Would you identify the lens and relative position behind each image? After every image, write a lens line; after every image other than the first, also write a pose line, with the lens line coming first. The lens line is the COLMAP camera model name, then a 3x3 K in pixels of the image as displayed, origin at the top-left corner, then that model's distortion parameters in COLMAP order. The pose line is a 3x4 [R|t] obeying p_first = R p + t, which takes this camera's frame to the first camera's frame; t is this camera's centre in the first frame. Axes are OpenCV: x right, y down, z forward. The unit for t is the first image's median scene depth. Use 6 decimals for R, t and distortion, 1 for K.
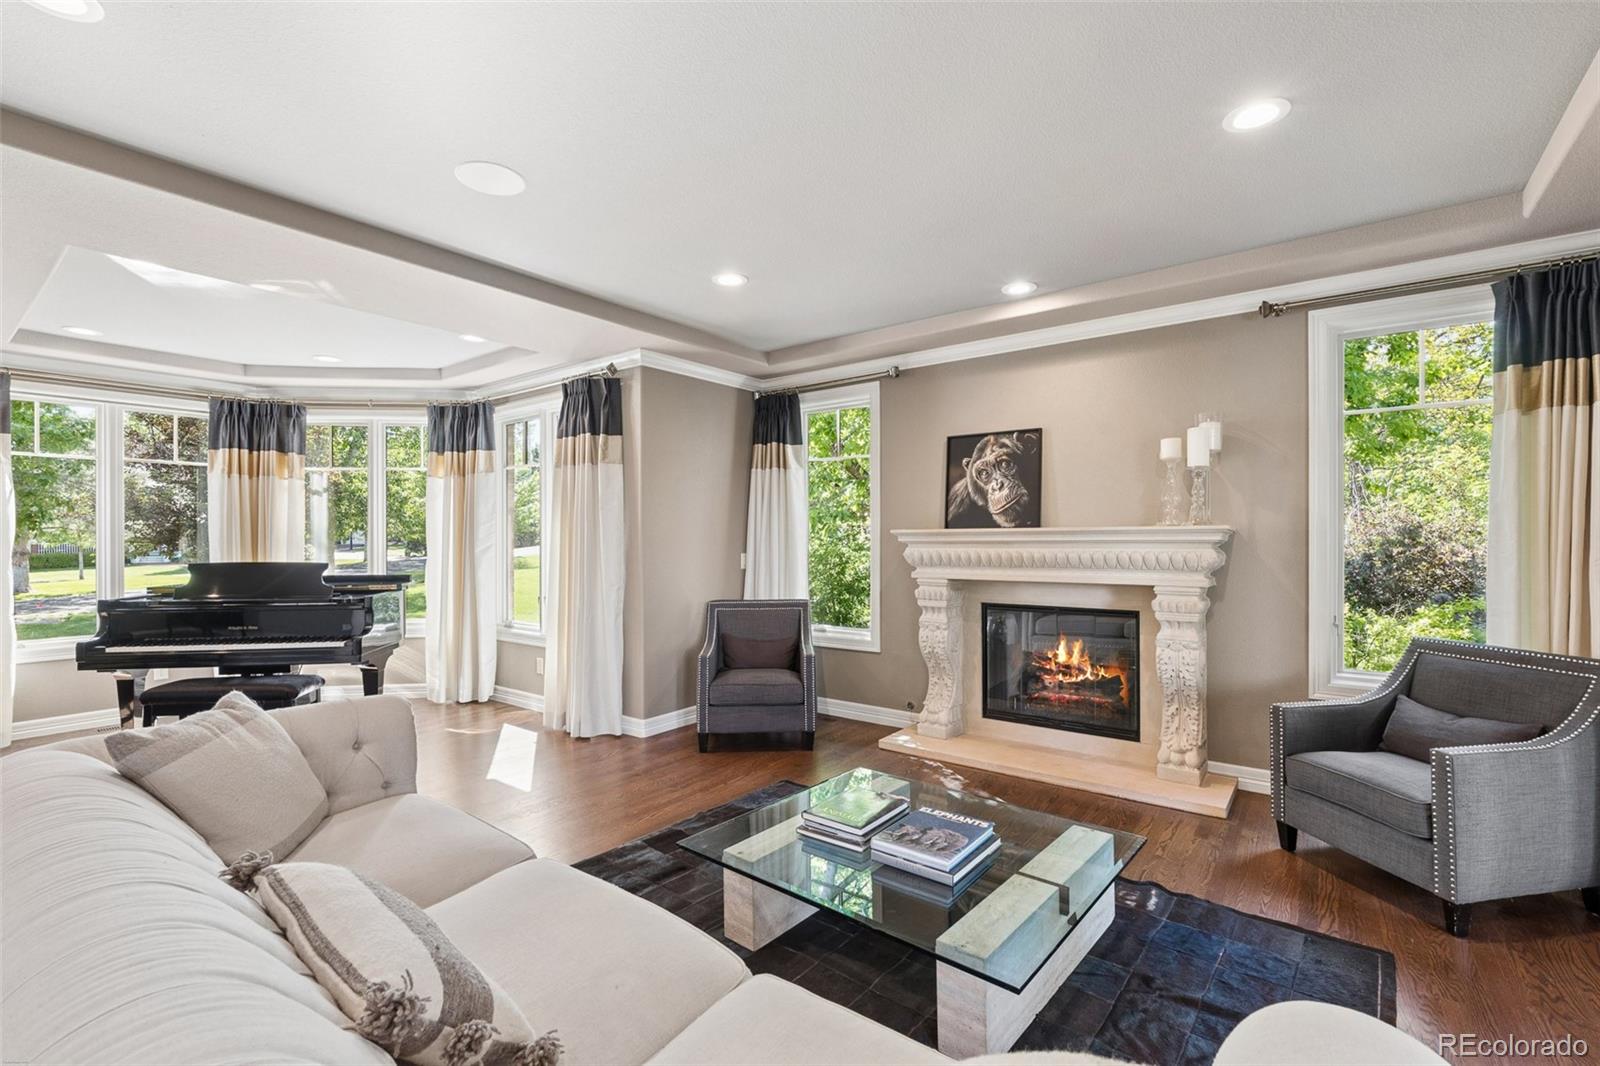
lens RADIAL K [[701.1, 0, 802.1], [0, 701.1, 540.4], [0, 0, 1]] dist [-0.008452, 0.000288]
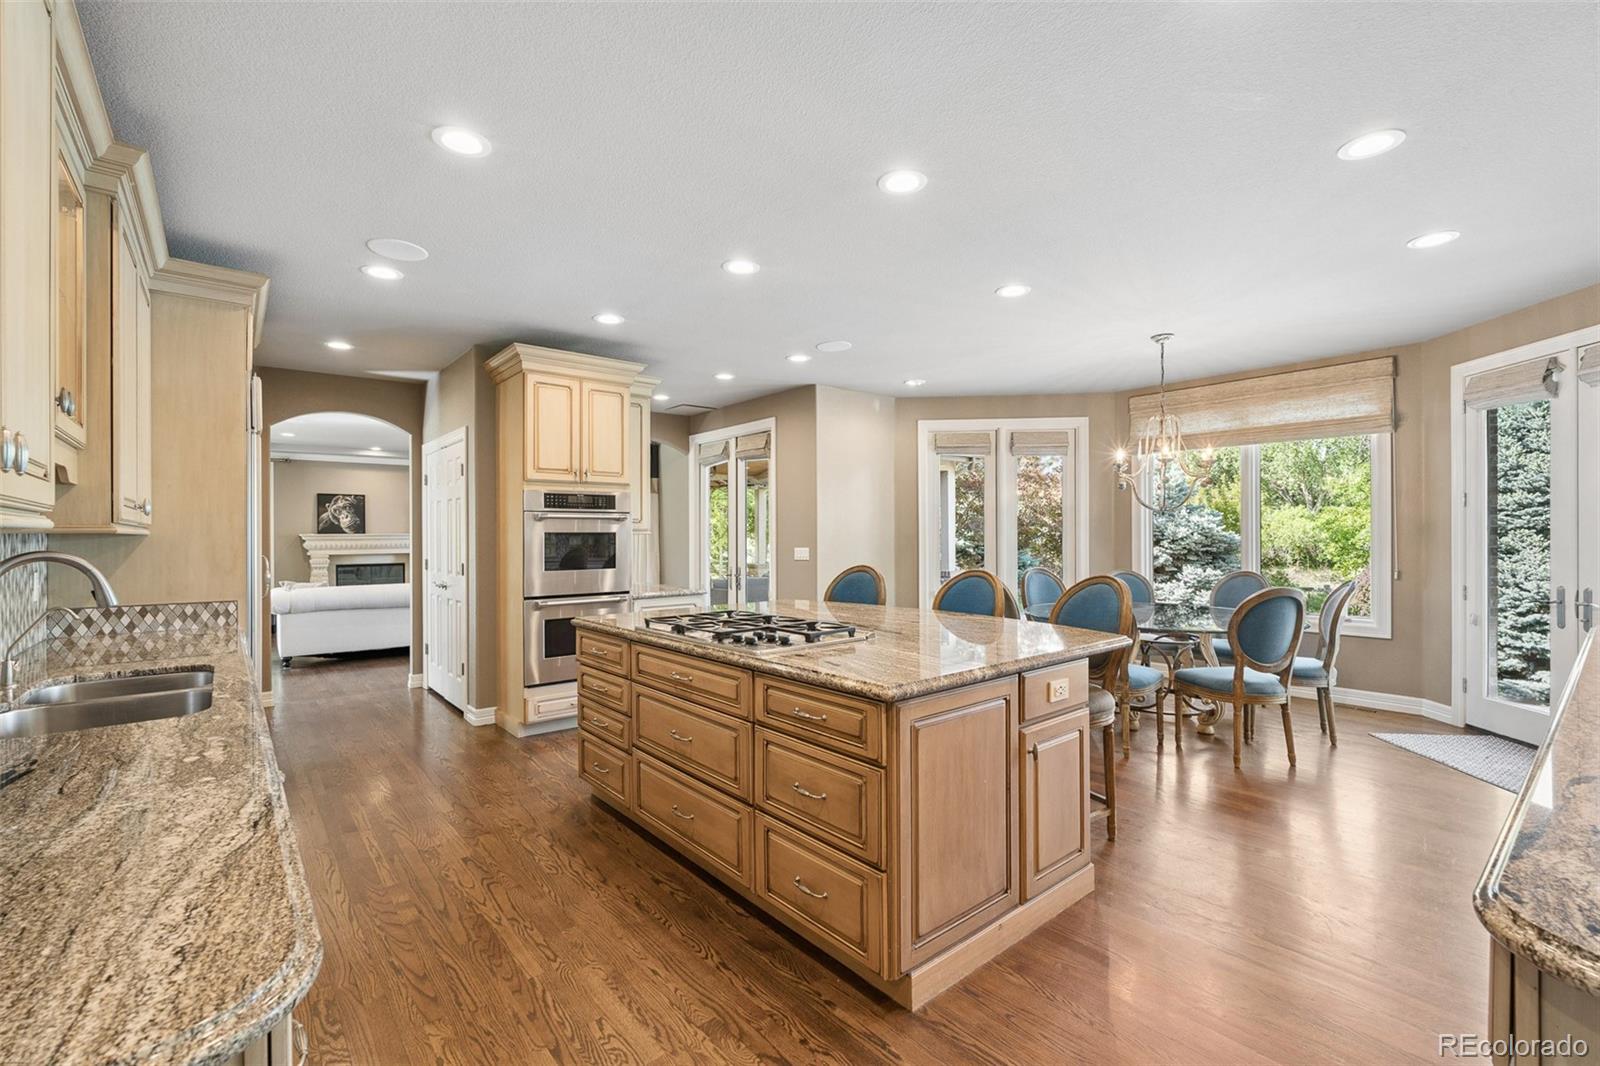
lens RADIAL K [[701.1, 0, 797.5], [0, 701.1, 528.3], [0, 0, 1]] dist [-0.008452, 0.000288]
pose [[0.195779, 0.005148, 0.980635, -1.823601], [-0.002465, 0.999986, -0.004757, -0.028880], [-0.980645, -0.001486, 0.195789, -1.042179]]
